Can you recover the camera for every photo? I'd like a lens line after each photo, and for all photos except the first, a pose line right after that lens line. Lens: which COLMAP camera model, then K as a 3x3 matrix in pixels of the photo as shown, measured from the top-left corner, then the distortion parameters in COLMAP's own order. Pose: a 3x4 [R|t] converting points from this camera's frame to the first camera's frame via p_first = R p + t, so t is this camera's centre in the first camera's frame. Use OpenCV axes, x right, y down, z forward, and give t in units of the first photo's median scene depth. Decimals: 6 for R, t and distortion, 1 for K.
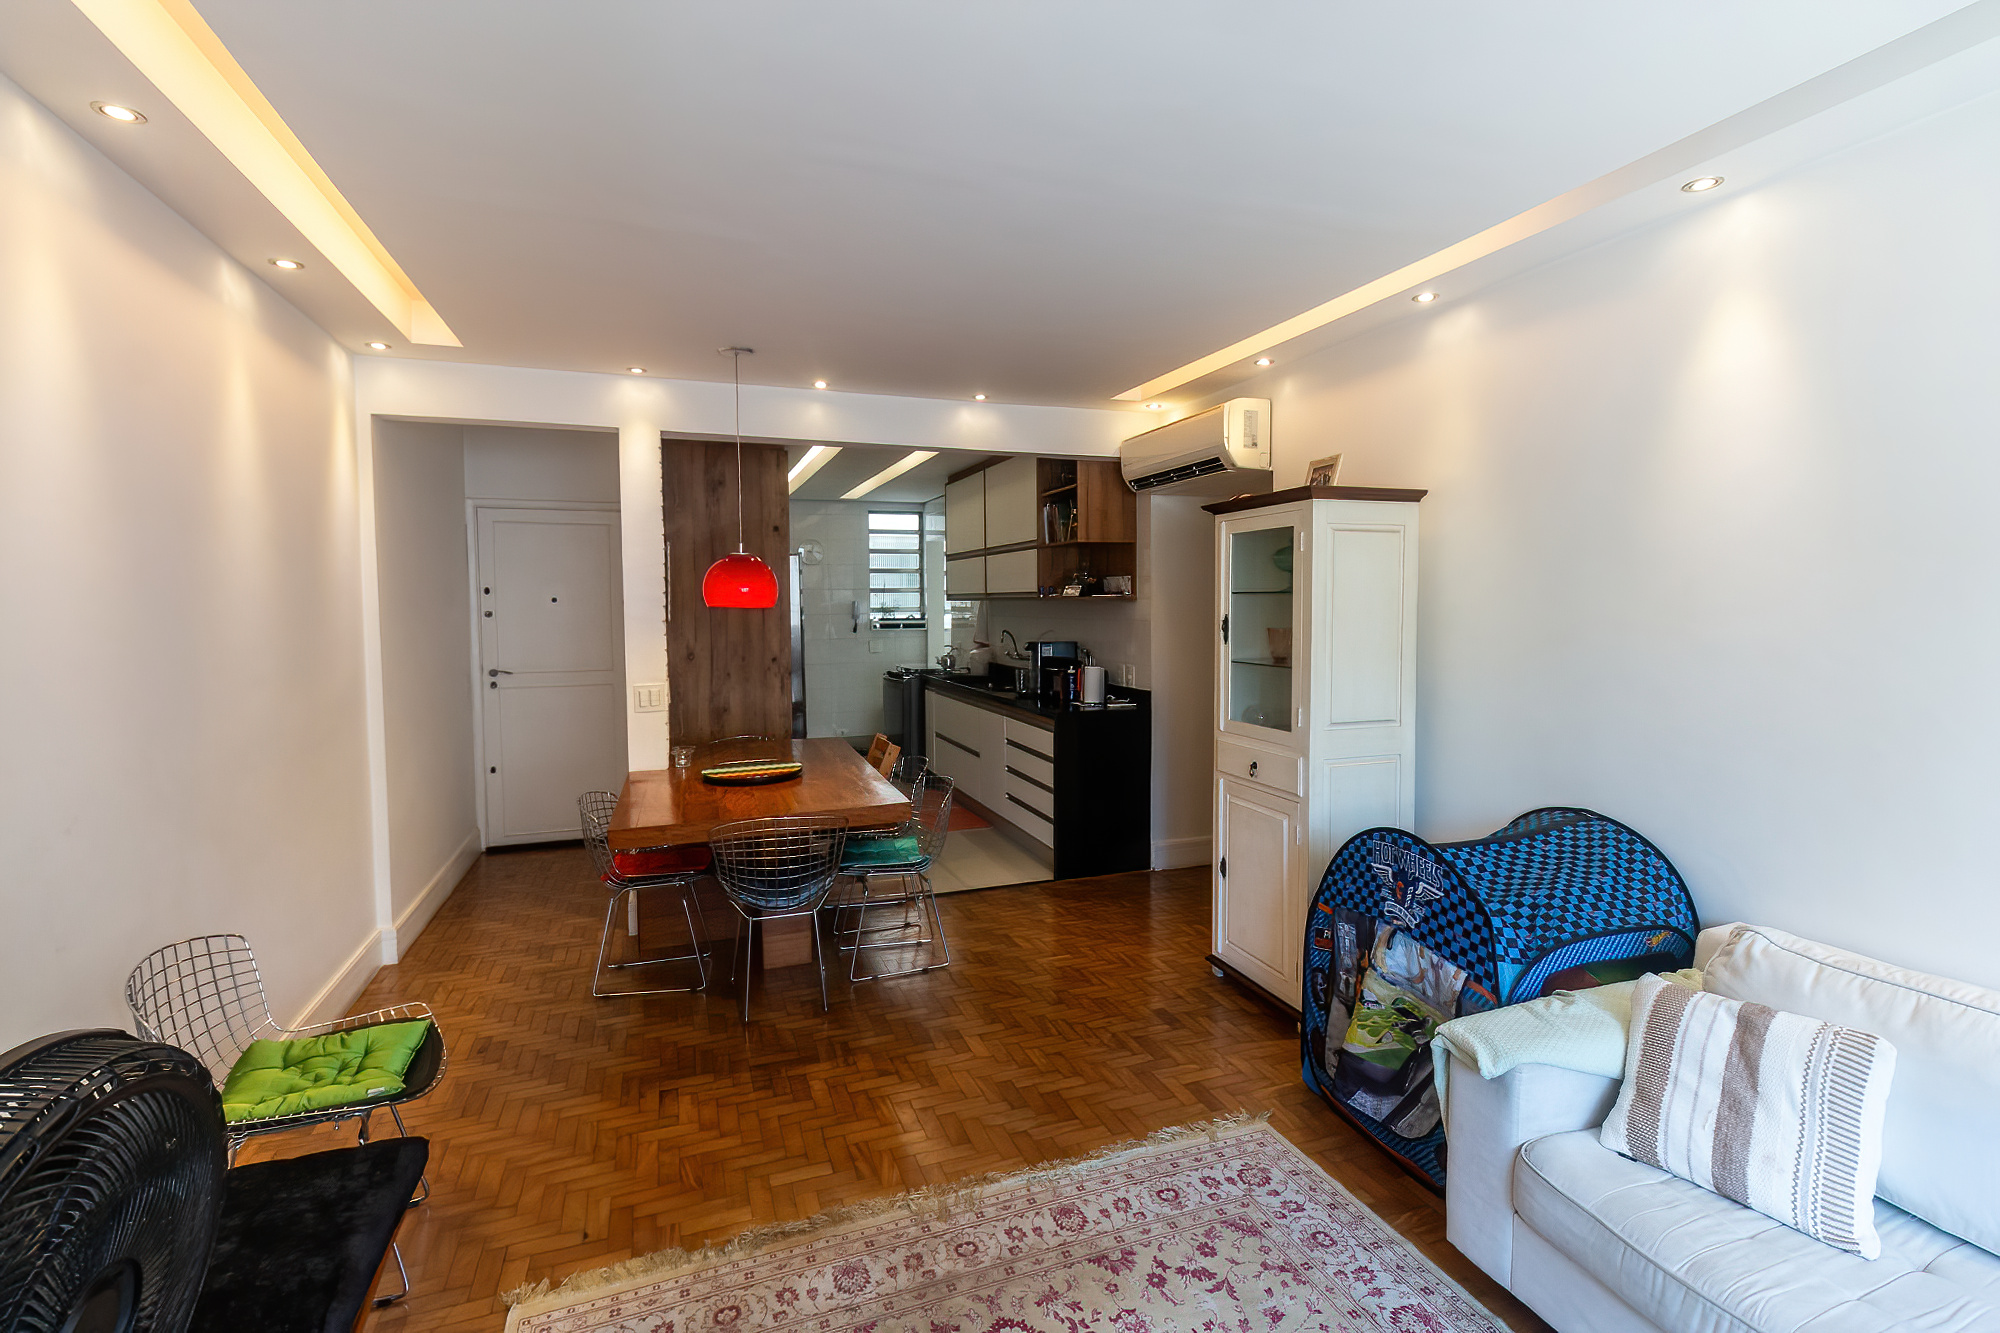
lens RADIAL K [[926.4, 0, 1019.5], [0, 926.4, 647.7], [0, 0, 1]] dist [-0.000581, -0.000331]
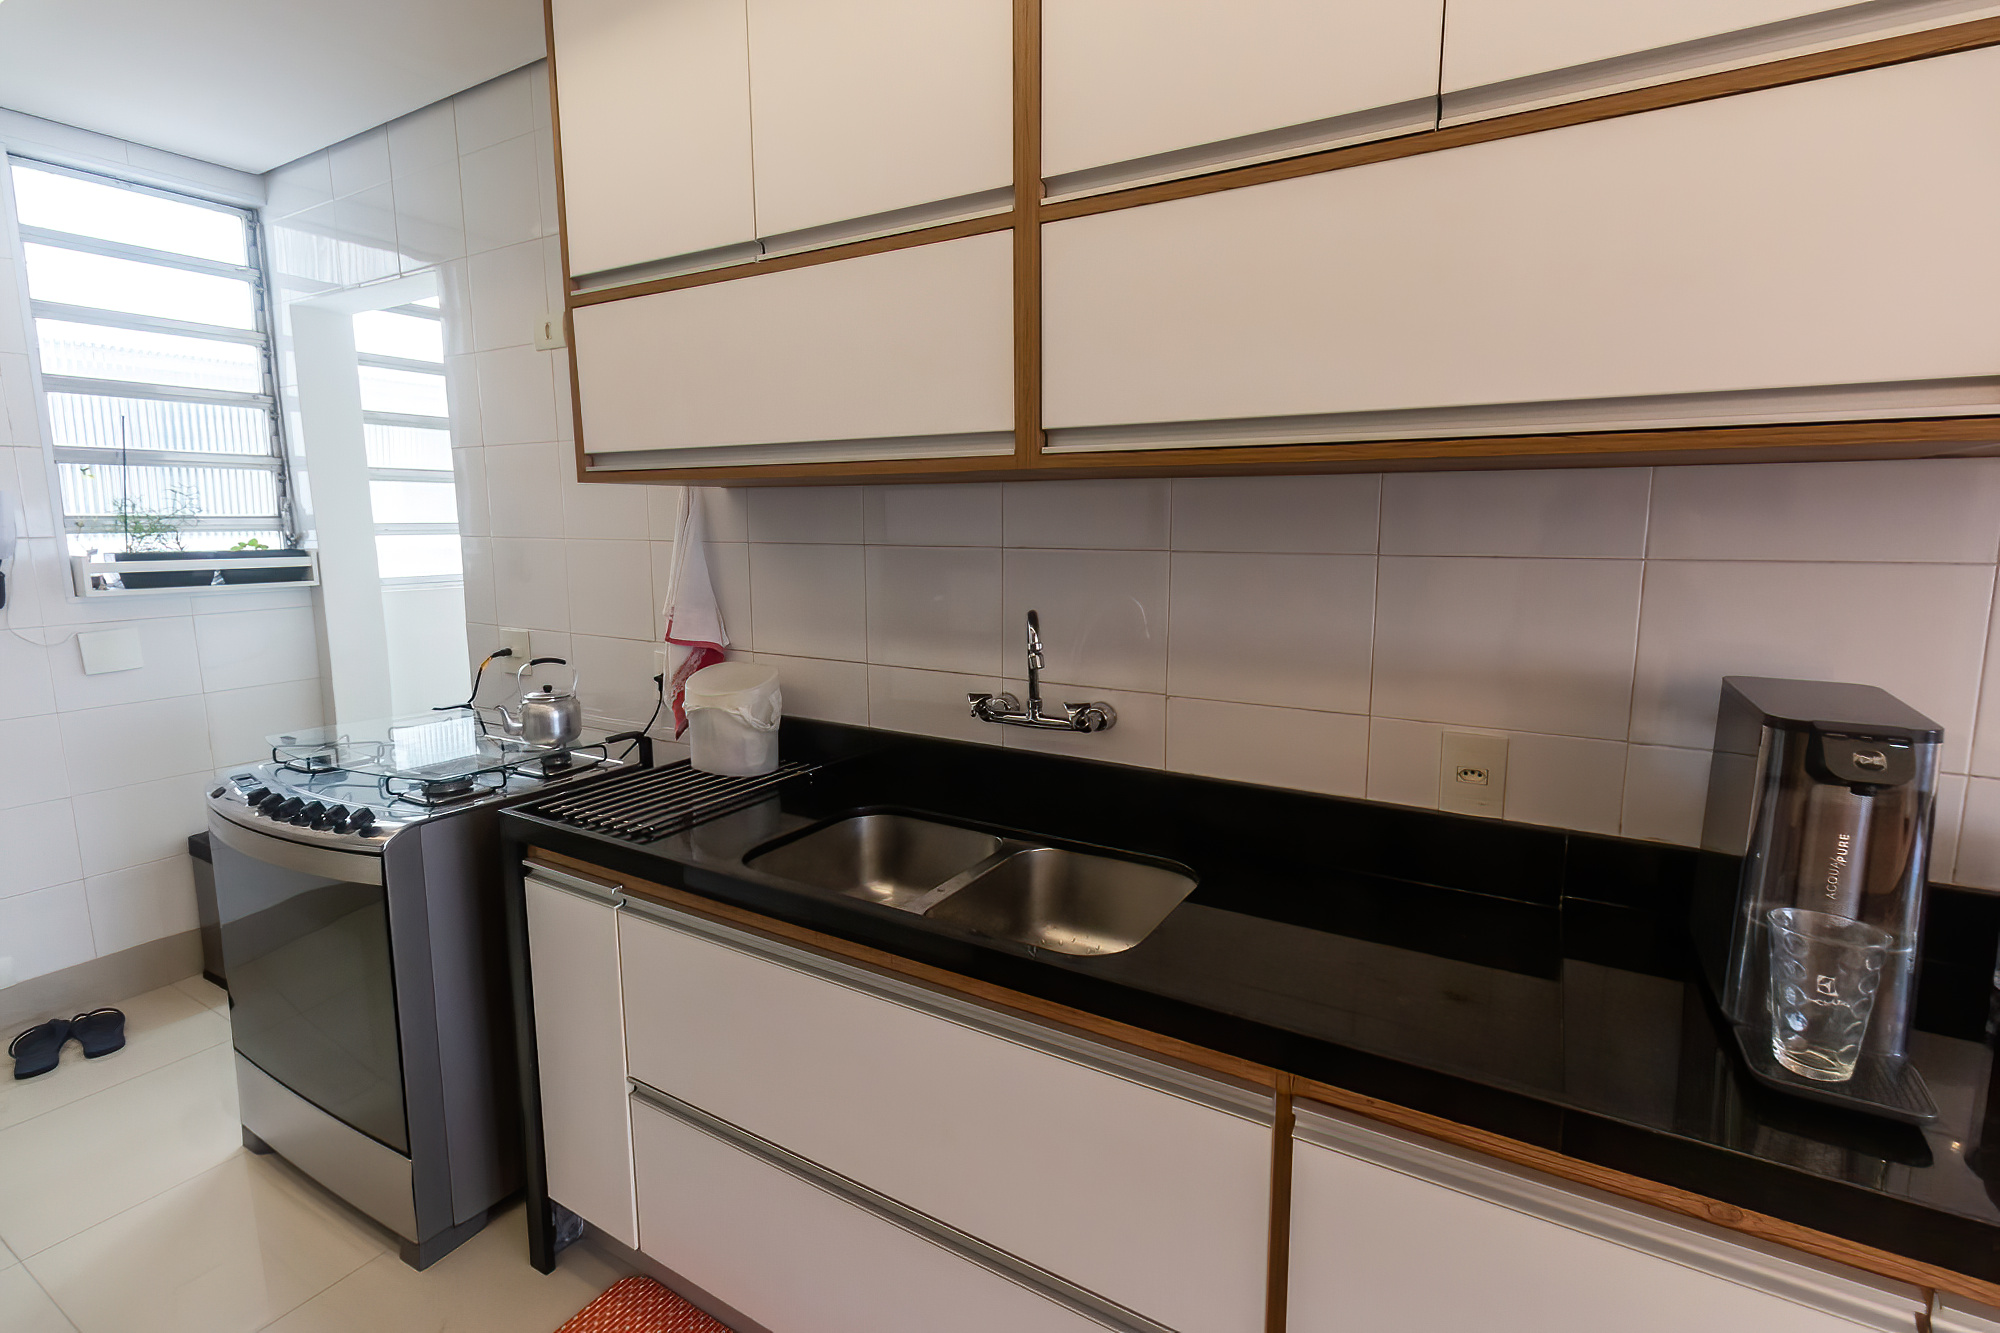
lens RADIAL K [[917.7, 0, 1009.6], [0, 917.7, 649.2], [0, 0, 1]] dist [0.001310, -0.000643]
pose [[0.779921, -0.085117, 0.620064, -0.255347], [0.027816, 0.994444, 0.101521, -0.052482], [-0.625260, -0.061930, 0.777955, 1.351948]]
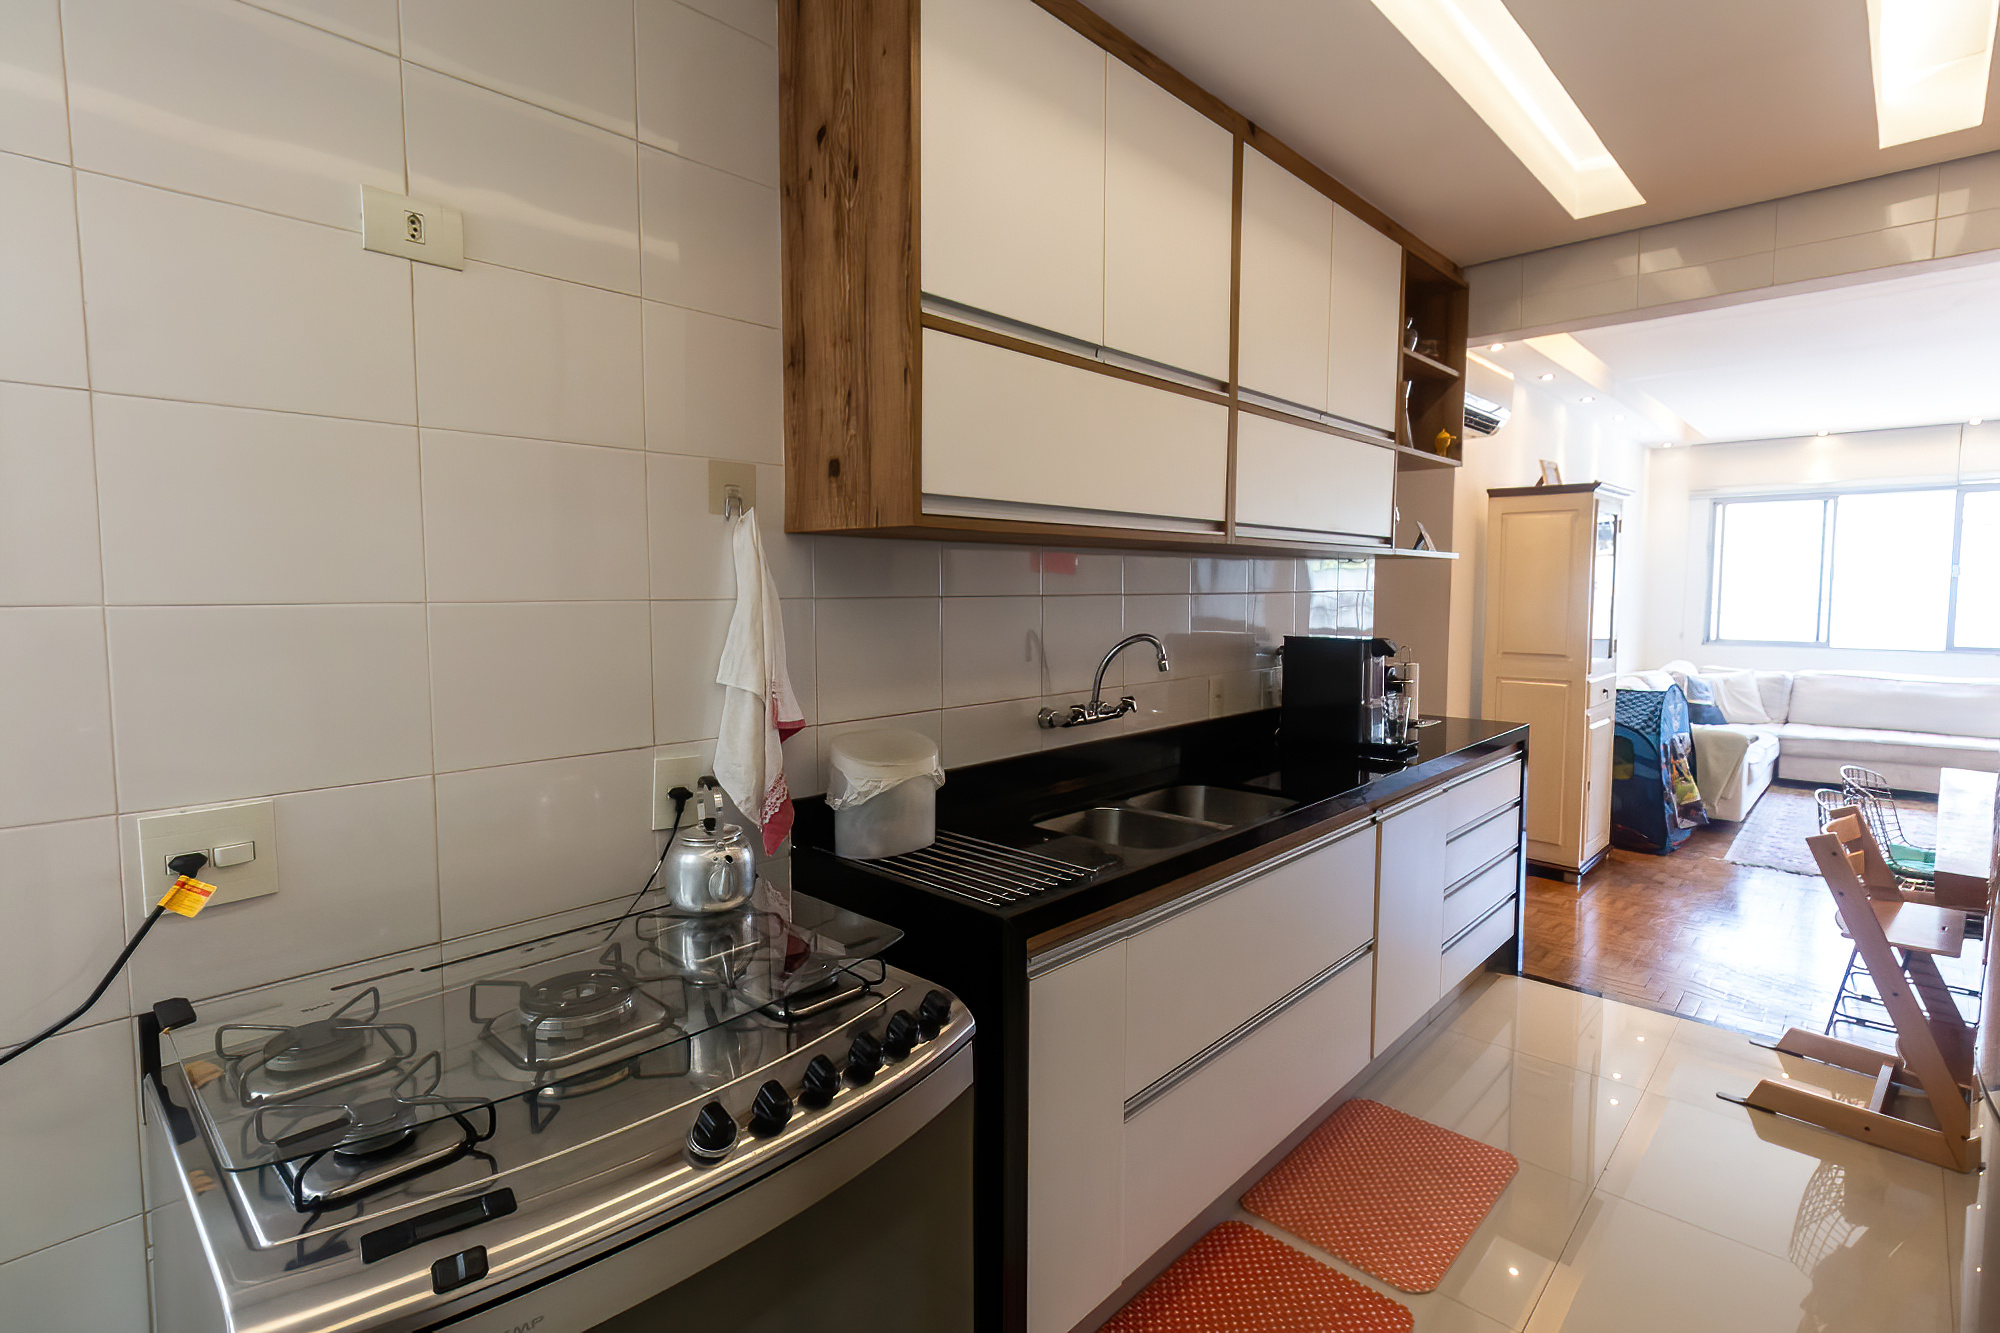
lens RADIAL K [[944.1, 0, 1016.1], [0, 944.1, 653.2], [0, 0, 1]] dist [0.003993, 0.000673]
pose [[-0.438265, -0.057985, 0.896973, -0.486213], [0.049215, 0.994872, 0.088360, -0.072767], [-0.897497, 0.082869, -0.433164, 1.932736]]
